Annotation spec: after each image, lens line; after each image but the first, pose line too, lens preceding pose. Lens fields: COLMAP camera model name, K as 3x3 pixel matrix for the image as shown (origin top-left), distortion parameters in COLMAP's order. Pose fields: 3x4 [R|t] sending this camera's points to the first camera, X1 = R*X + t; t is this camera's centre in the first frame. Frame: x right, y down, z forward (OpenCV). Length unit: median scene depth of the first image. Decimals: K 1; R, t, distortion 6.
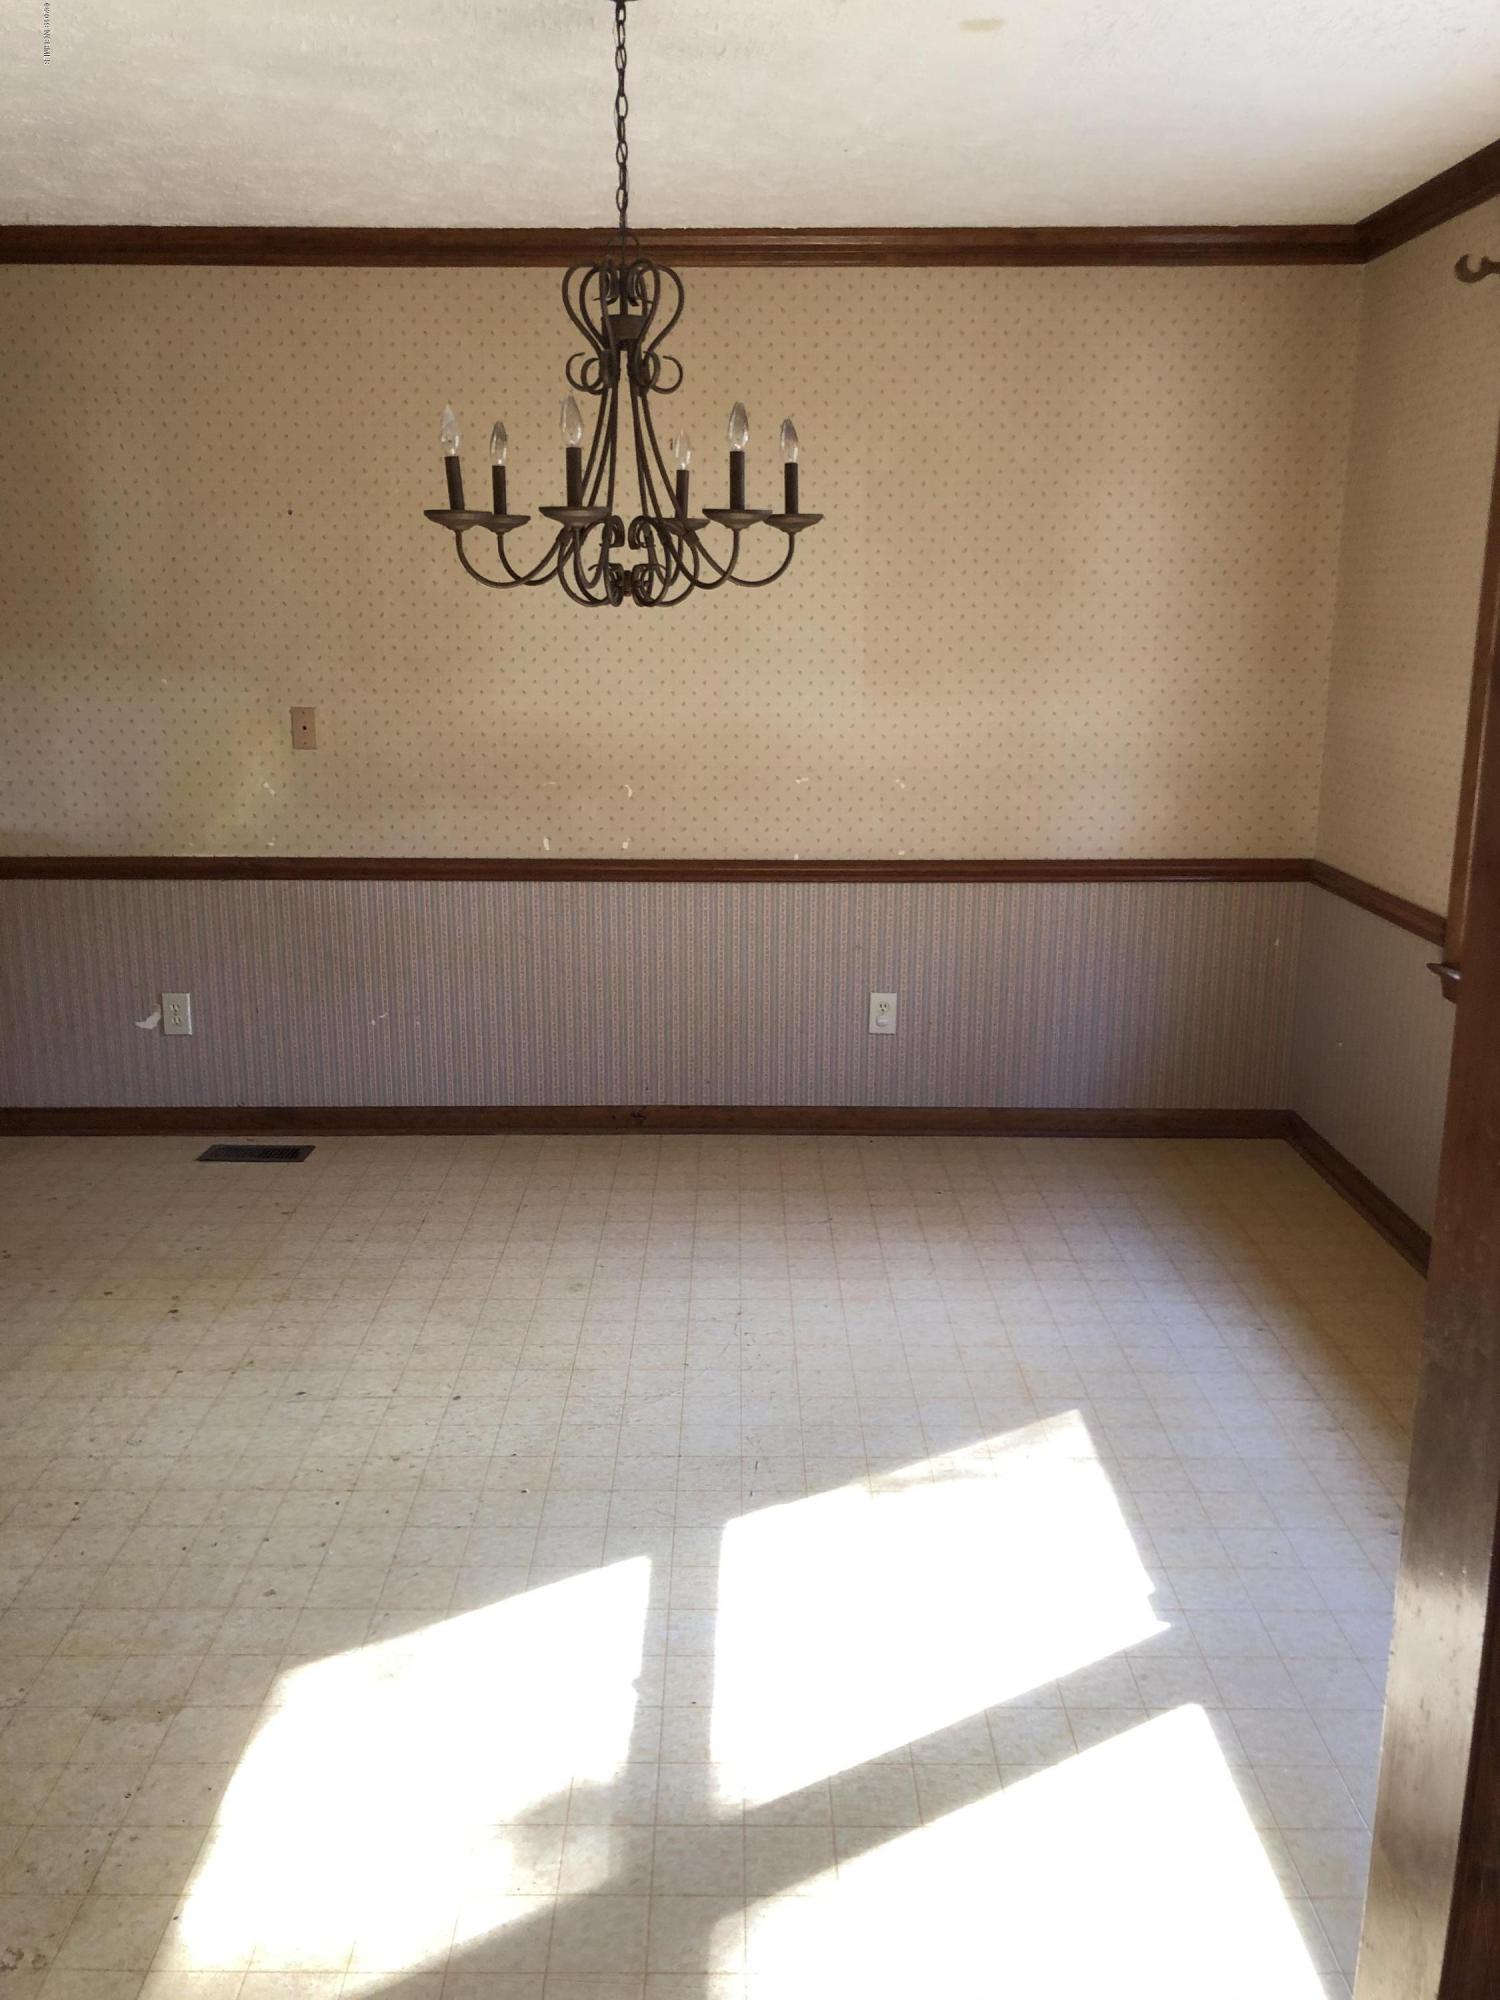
lens RADIAL K [[1640.7, 0, 758.6], [0, 1640.7, 994.2], [0, 0, 1]] dist [0.025725, -0.005149]
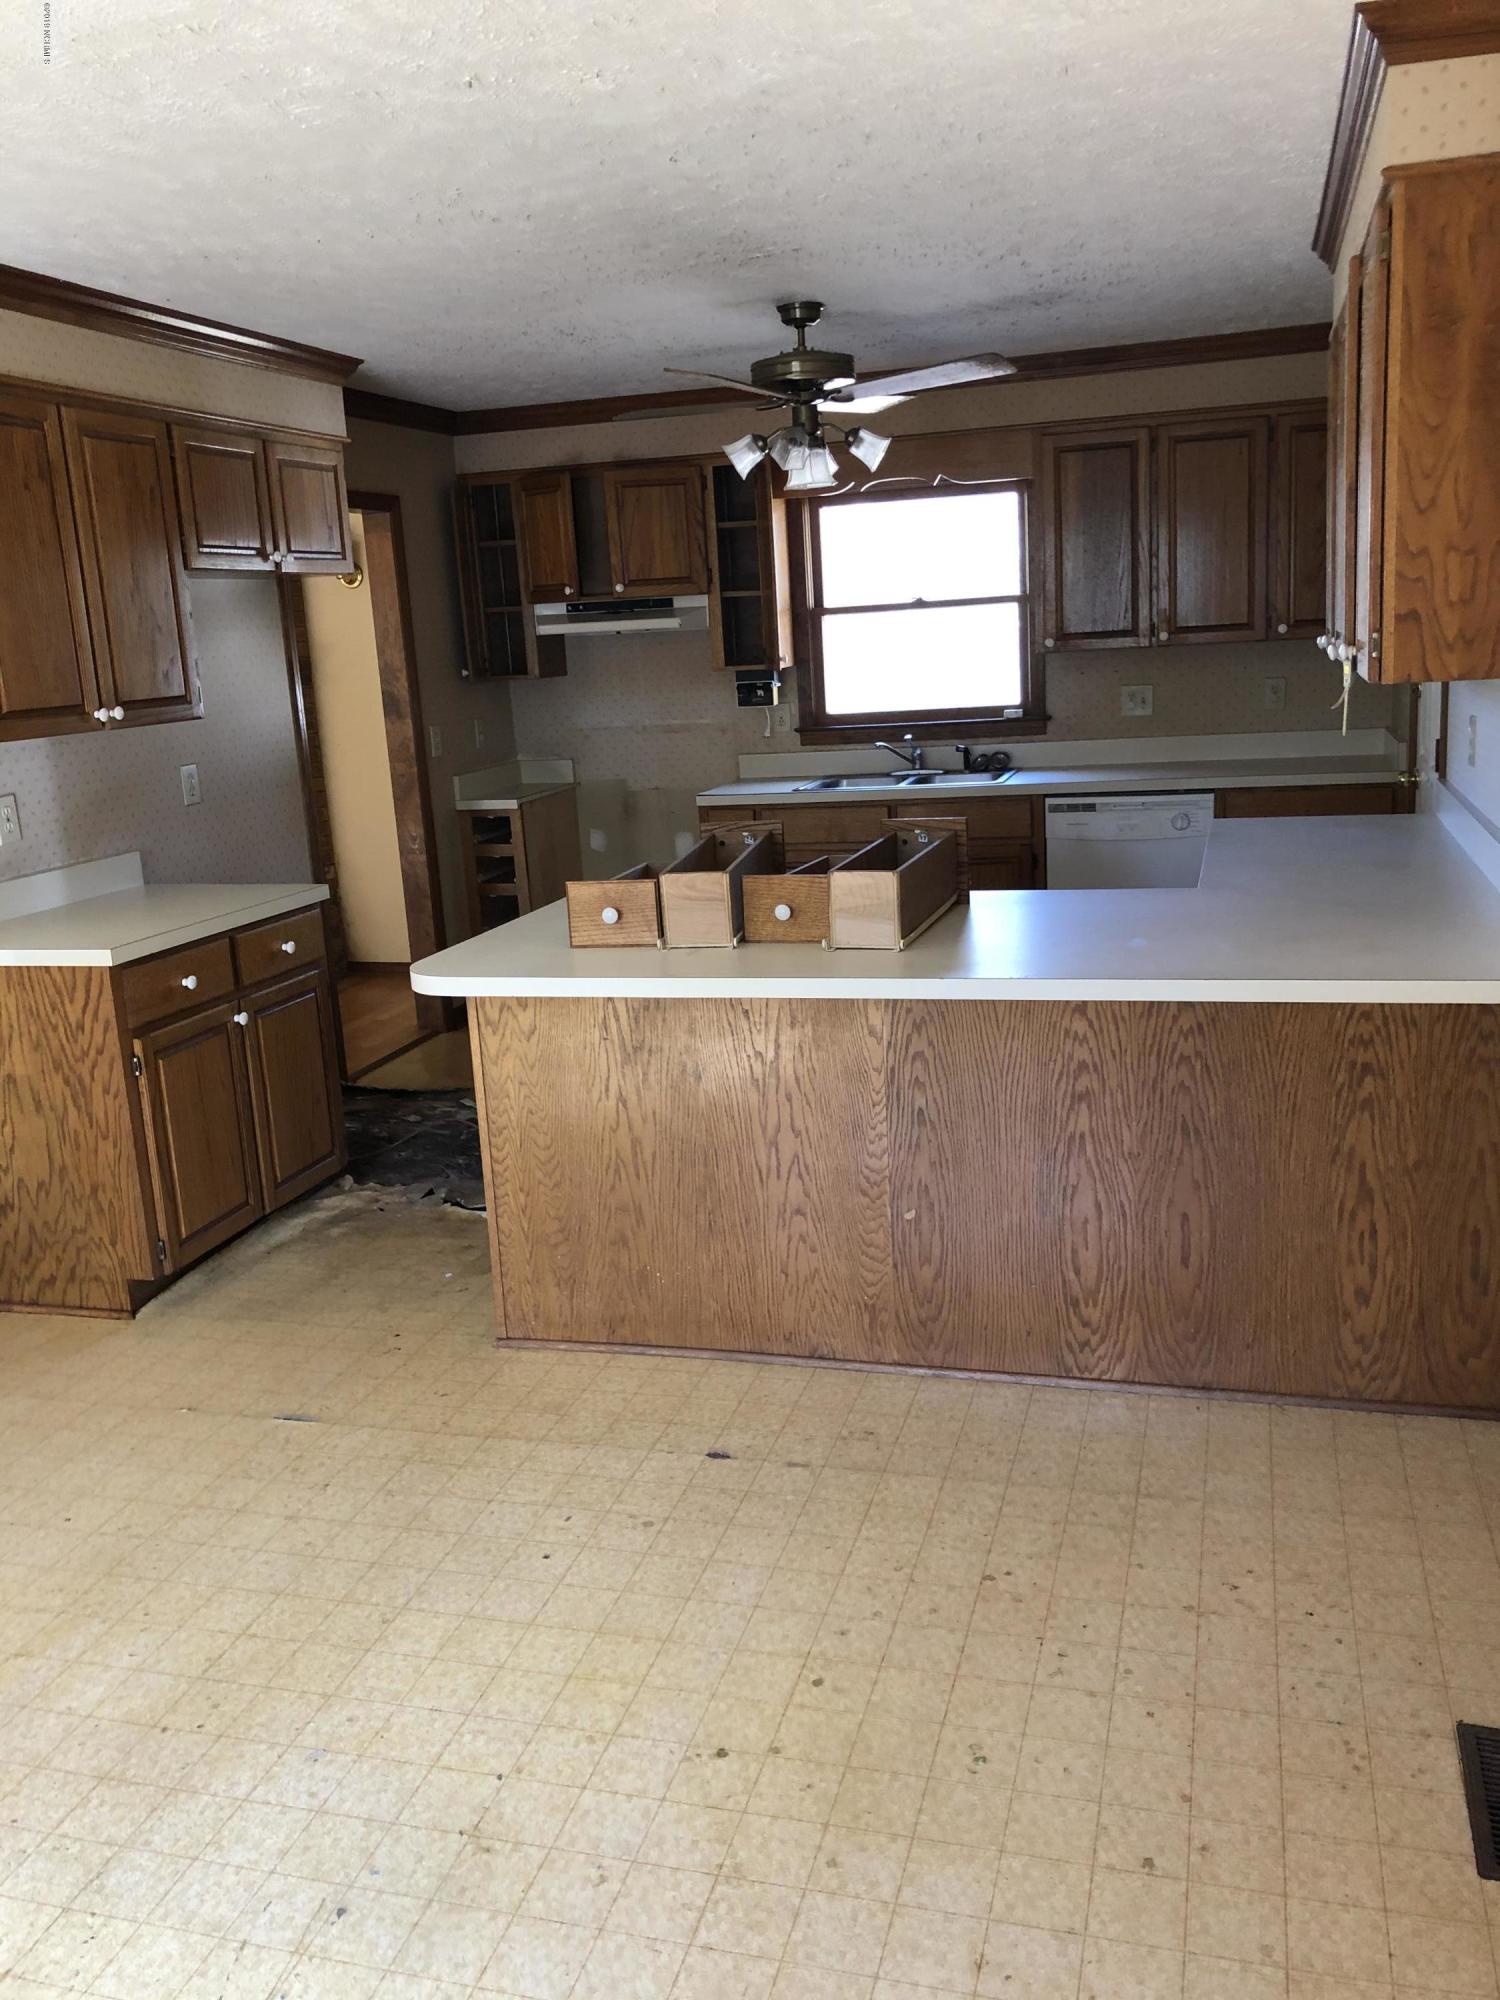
lens RADIAL K [[1640.7, 0, 758.6], [0, 1640.7, 994.2], [0, 0, 1]] dist [0.025725, -0.005149]
pose [[-0.291341, 0.219440, -0.931110, 0.174535], [-0.164224, 0.947412, 0.274667, -0.269324], [0.942417, 0.232933, -0.239983, 1.123322]]
